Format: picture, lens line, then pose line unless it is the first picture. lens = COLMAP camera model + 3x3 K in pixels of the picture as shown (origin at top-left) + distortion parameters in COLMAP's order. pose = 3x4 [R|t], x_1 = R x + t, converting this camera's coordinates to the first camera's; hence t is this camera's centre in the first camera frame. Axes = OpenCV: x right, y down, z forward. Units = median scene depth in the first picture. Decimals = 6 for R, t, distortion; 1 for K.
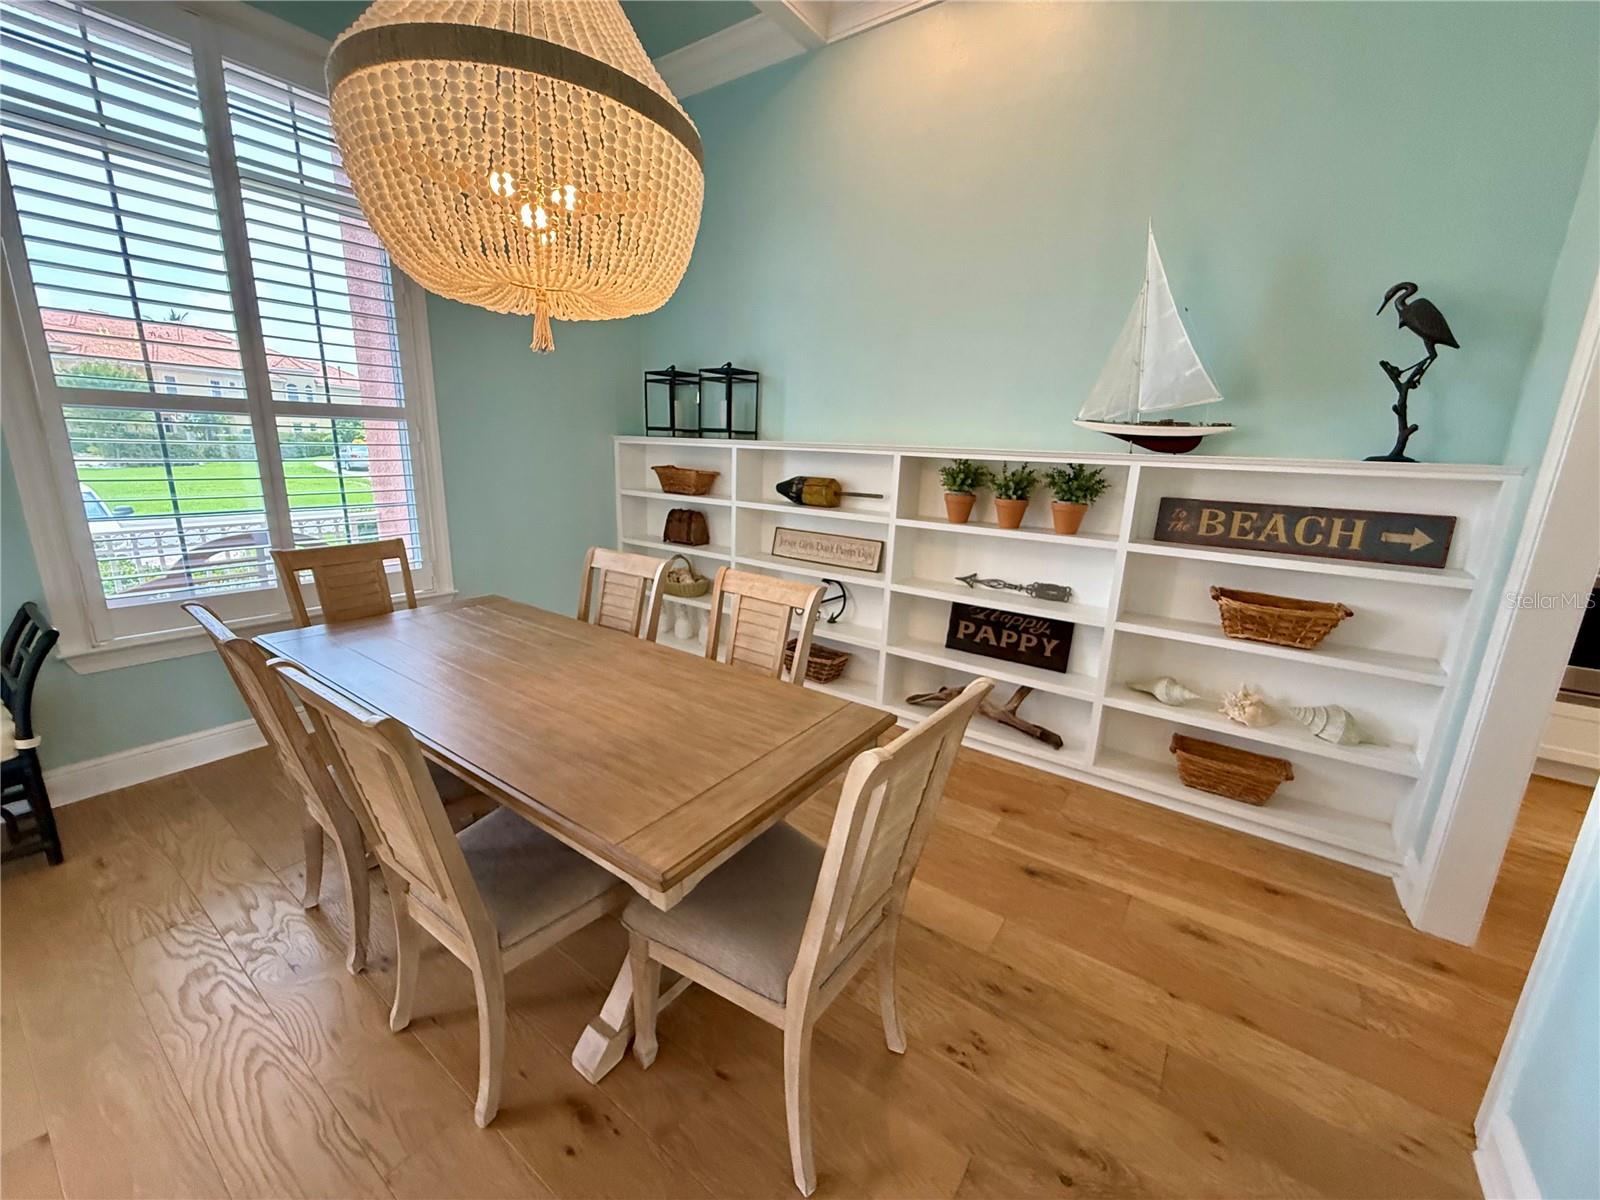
lens RADIAL K [[640.9, 0, 800.0], [0, 640.9, 600.0], [0, 0, 1]] dist [-0.000729, -0.000544]
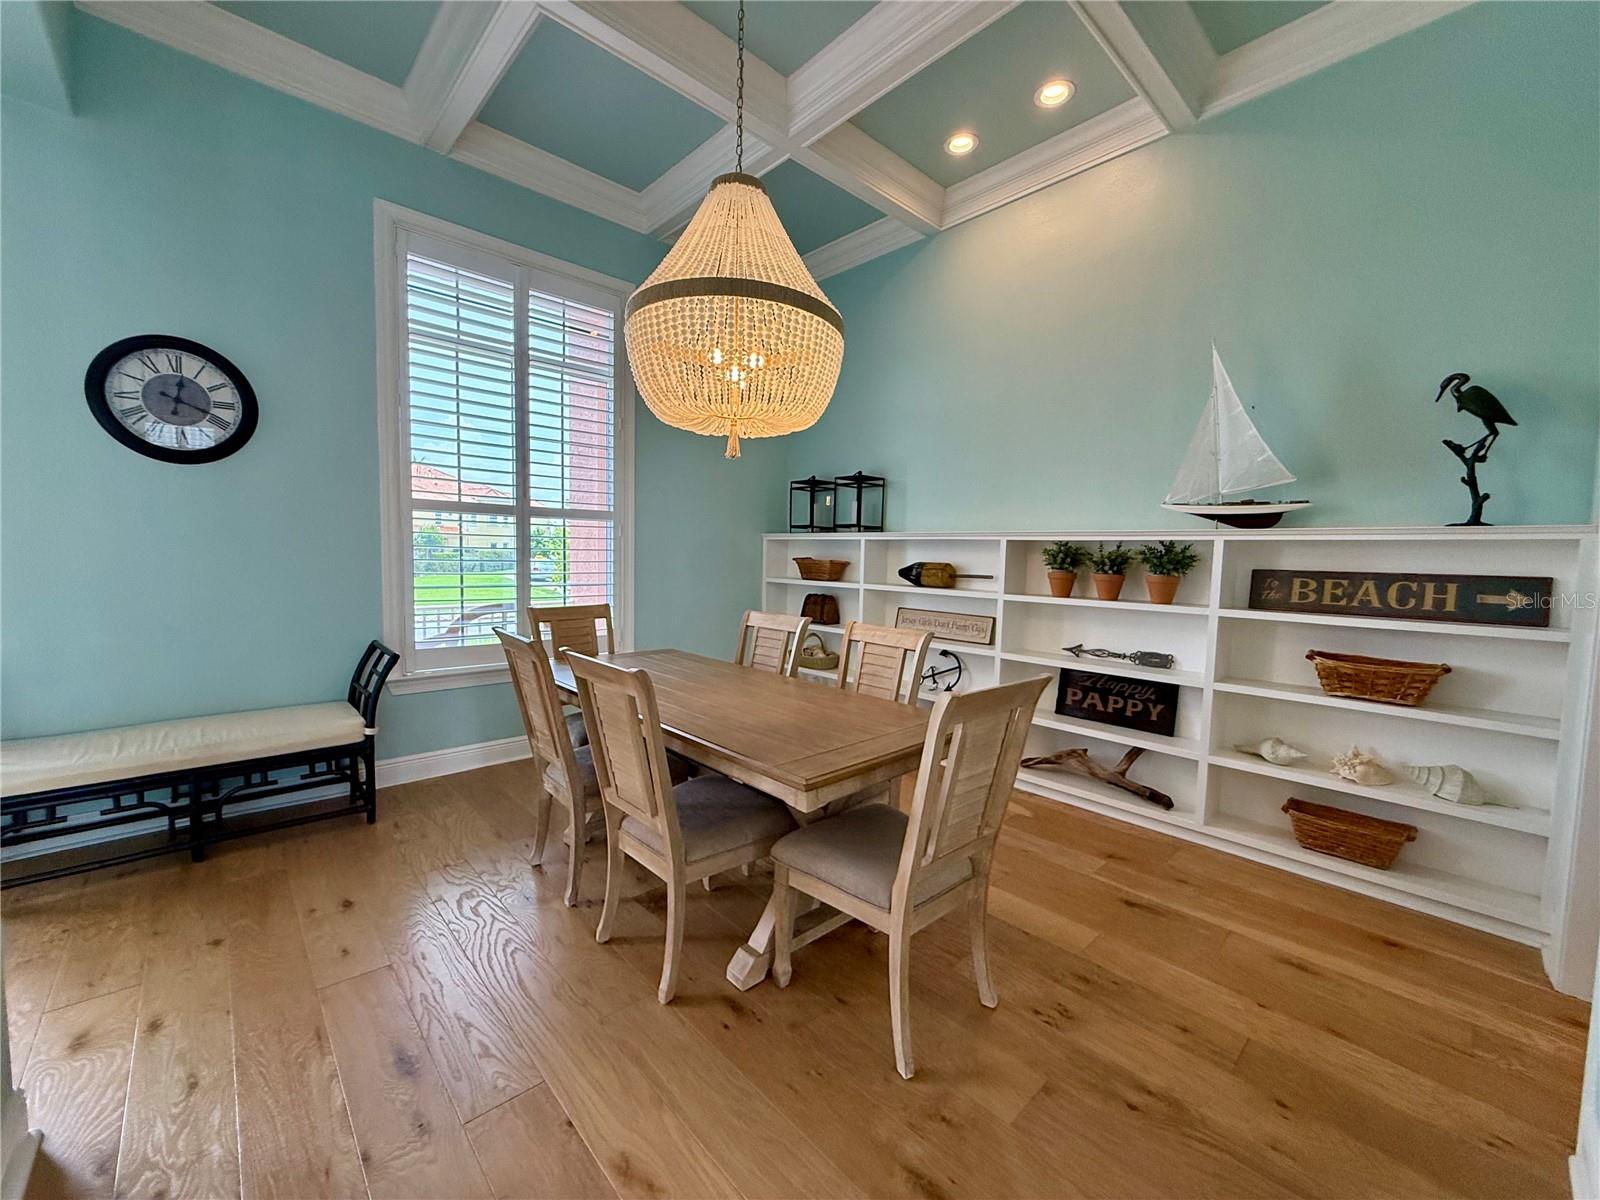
lens RADIAL K [[658.0, 0, 800.0], [0, 658.0, 600.0], [0, 0, 1]] dist [-0.001602, 0.000360]
pose [[0.980452, 0.000283, -0.196758, 0.032616], [-0.035631, 0.983720, -0.176138, 0.130952], [0.193506, 0.179705, 0.964501, -0.249178]]
